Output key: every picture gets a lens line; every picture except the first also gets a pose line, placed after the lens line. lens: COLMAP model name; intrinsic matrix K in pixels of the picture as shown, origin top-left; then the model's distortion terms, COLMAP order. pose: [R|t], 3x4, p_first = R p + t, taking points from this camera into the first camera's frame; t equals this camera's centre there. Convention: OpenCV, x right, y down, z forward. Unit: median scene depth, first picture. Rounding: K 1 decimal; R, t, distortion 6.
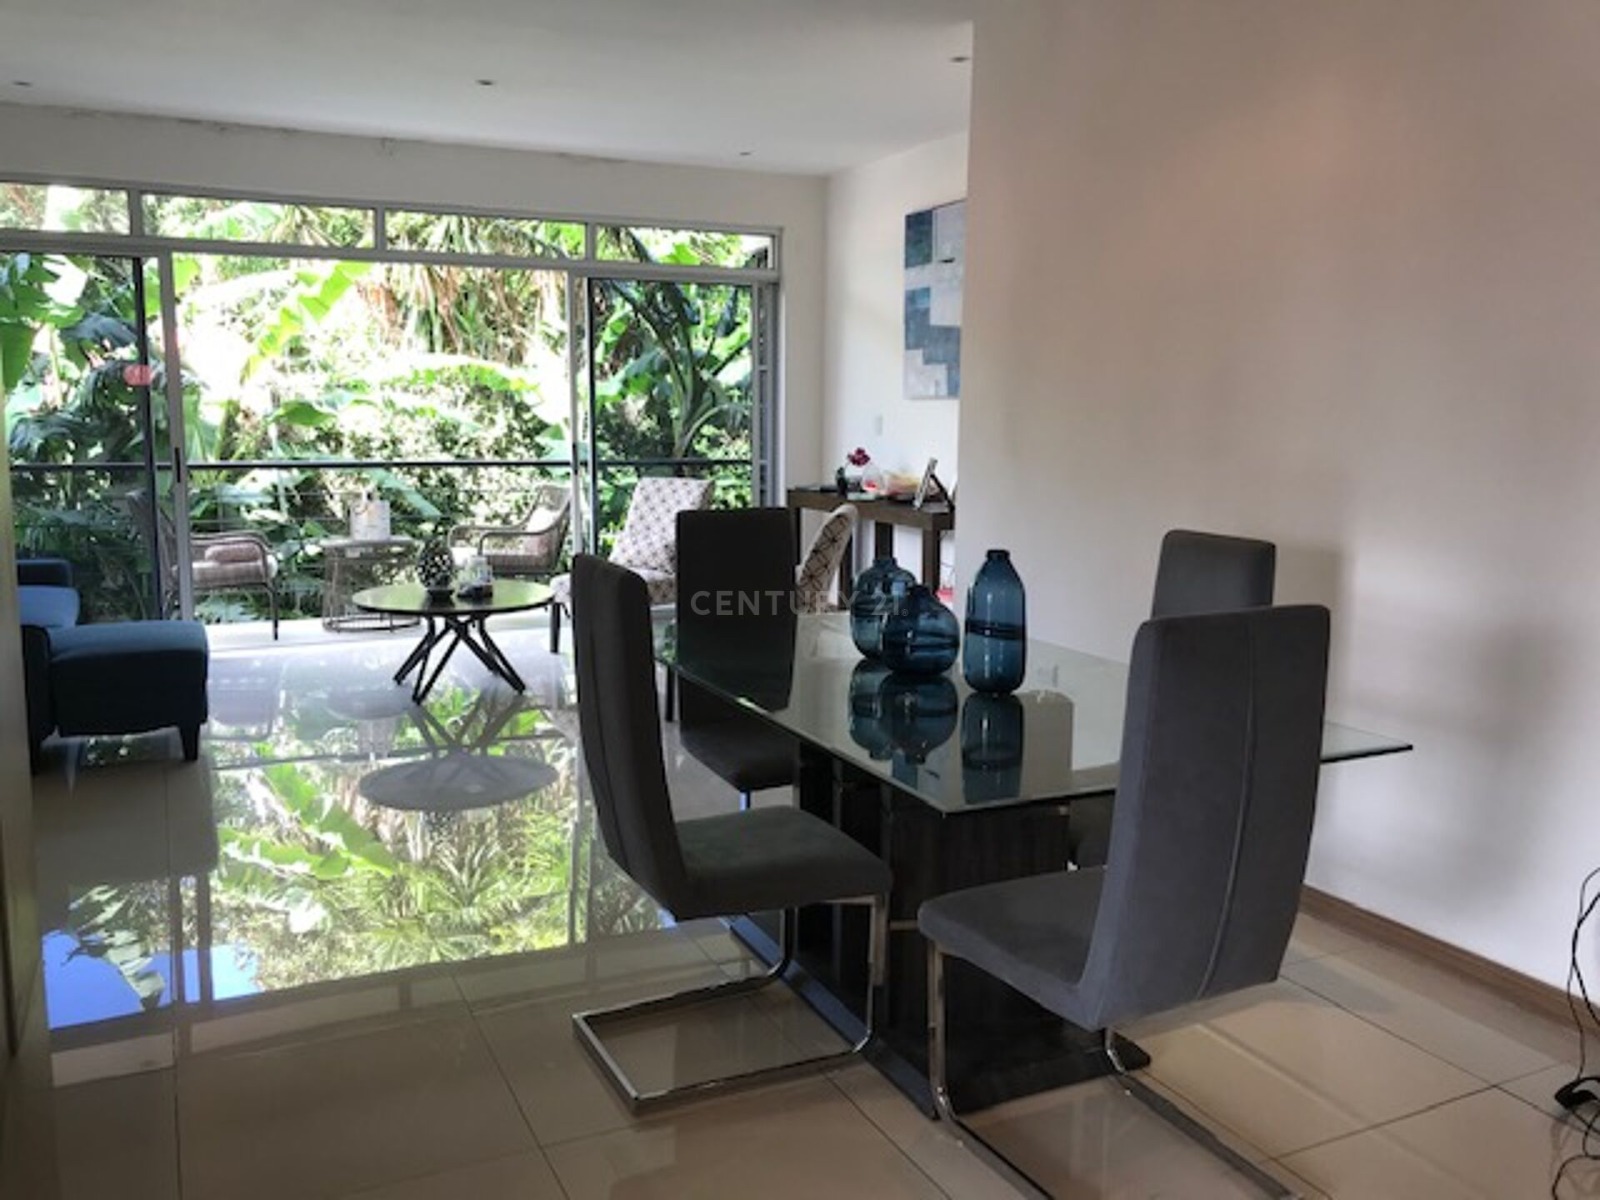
lens RADIAL K [[1295.3, 0, 801.5], [0, 1295.3, 603.4], [0, 0, 1]] dist [0.012091, 0.029051]
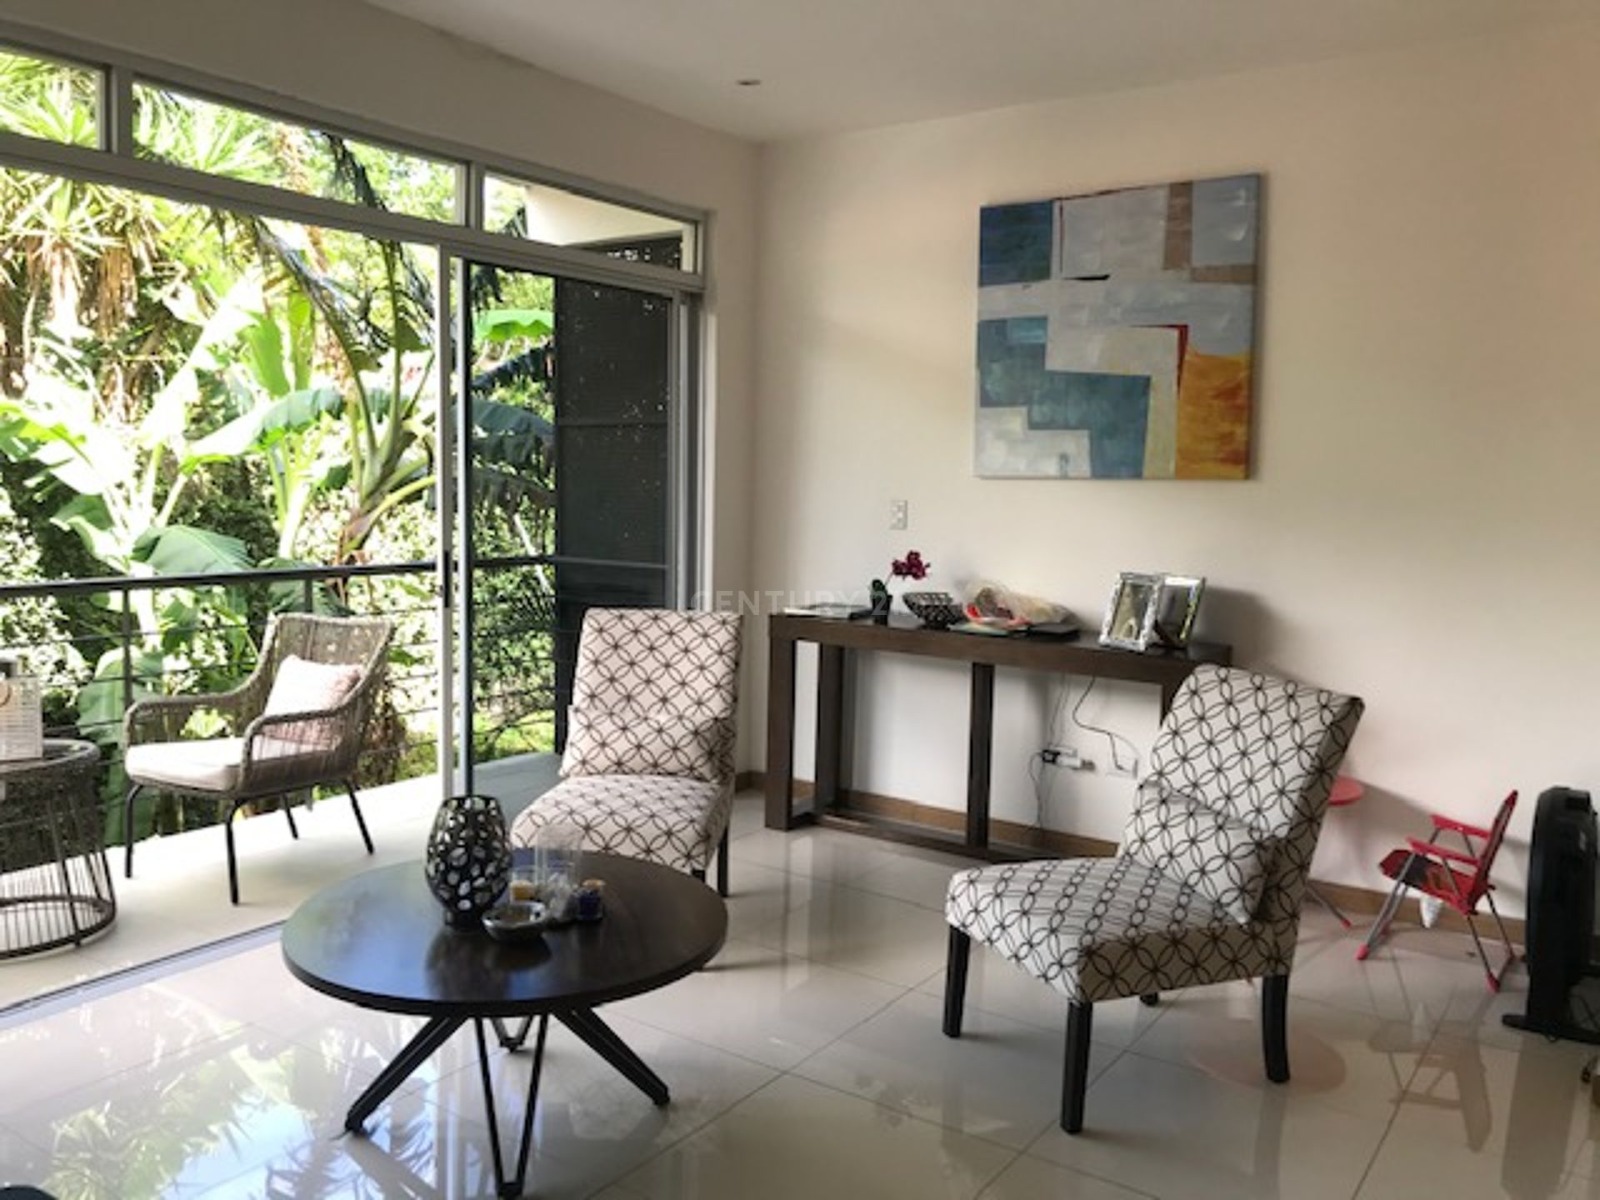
lens RADIAL K [[1295.3, 0, 796.9], [0, 1295.3, 596.5], [0, 0, 1]] dist [0.012091, 0.029051]
pose [[0.871198, -0.039056, 0.489377, -0.338092], [0.060046, 0.997823, -0.027263, -0.084695], [-0.487247, 0.053136, 0.871646, 0.467548]]
